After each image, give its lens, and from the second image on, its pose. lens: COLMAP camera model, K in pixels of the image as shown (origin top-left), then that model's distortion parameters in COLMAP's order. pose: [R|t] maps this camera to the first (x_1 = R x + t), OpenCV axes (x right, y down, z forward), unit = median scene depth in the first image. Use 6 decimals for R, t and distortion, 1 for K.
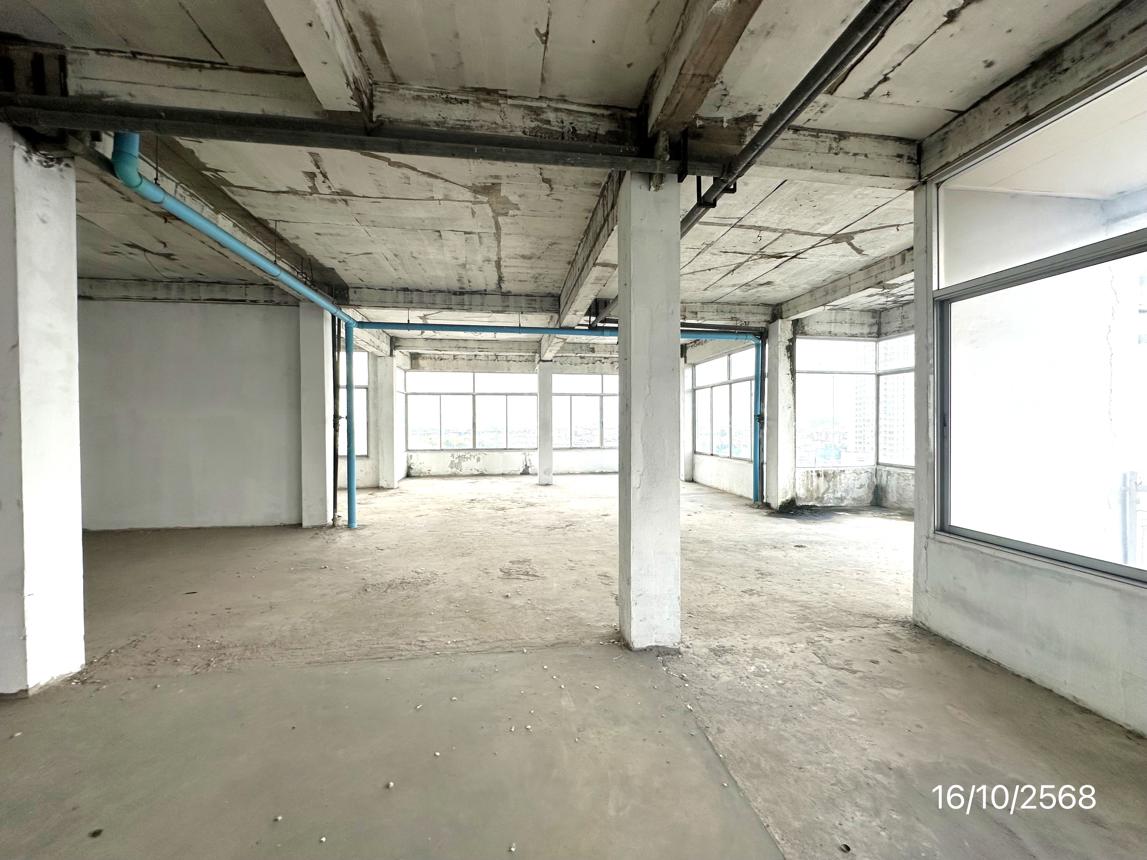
lens RADIAL K [[459.8, 0, 574.0], [0, 459.8, 427.5], [0, 0, 1]] dist [0.002018, 0.000036]
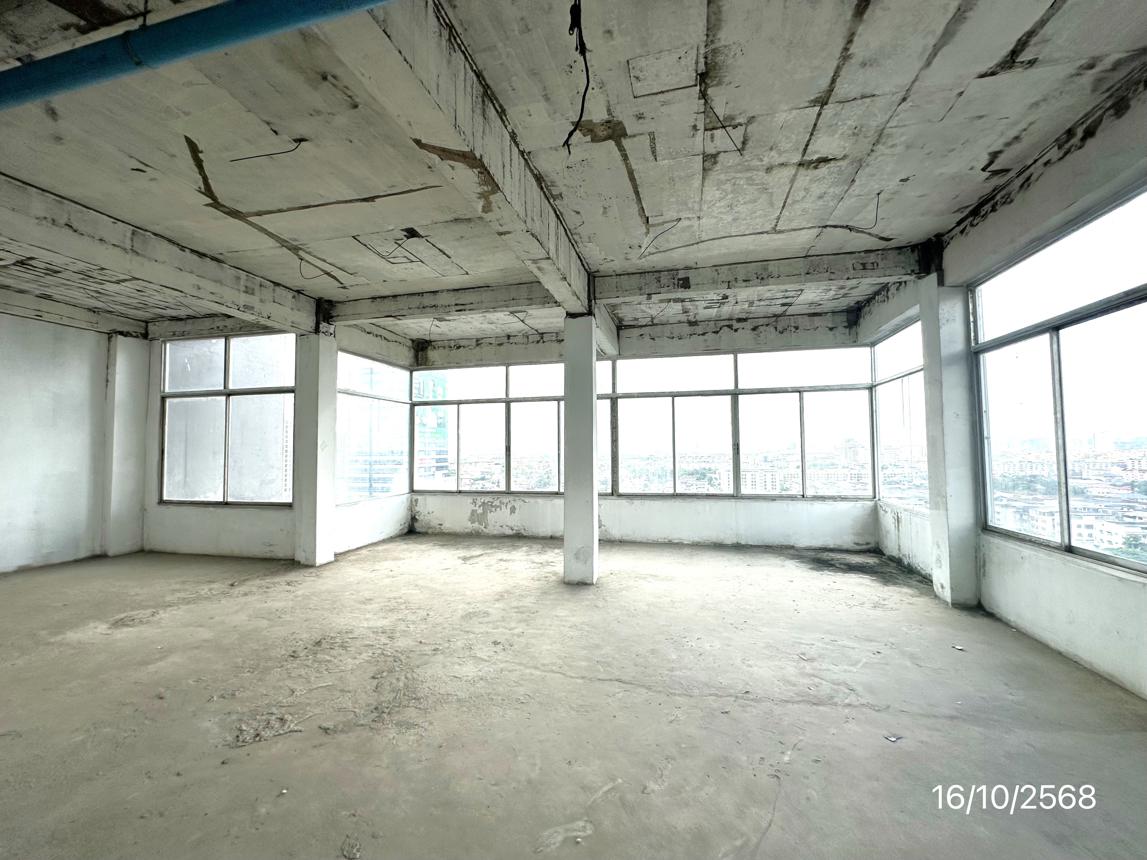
lens RADIAL K [[459.8, 0, 572.0], [0, 459.8, 428.6], [0, 0, 1]] dist [0.002018, 0.000036]
pose [[0.920319, -0.022120, -0.390542, 0.097357], [0.001452, 0.998586, -0.053138, -0.003631], [0.391165, 0.048337, 0.919050, 0.484250]]
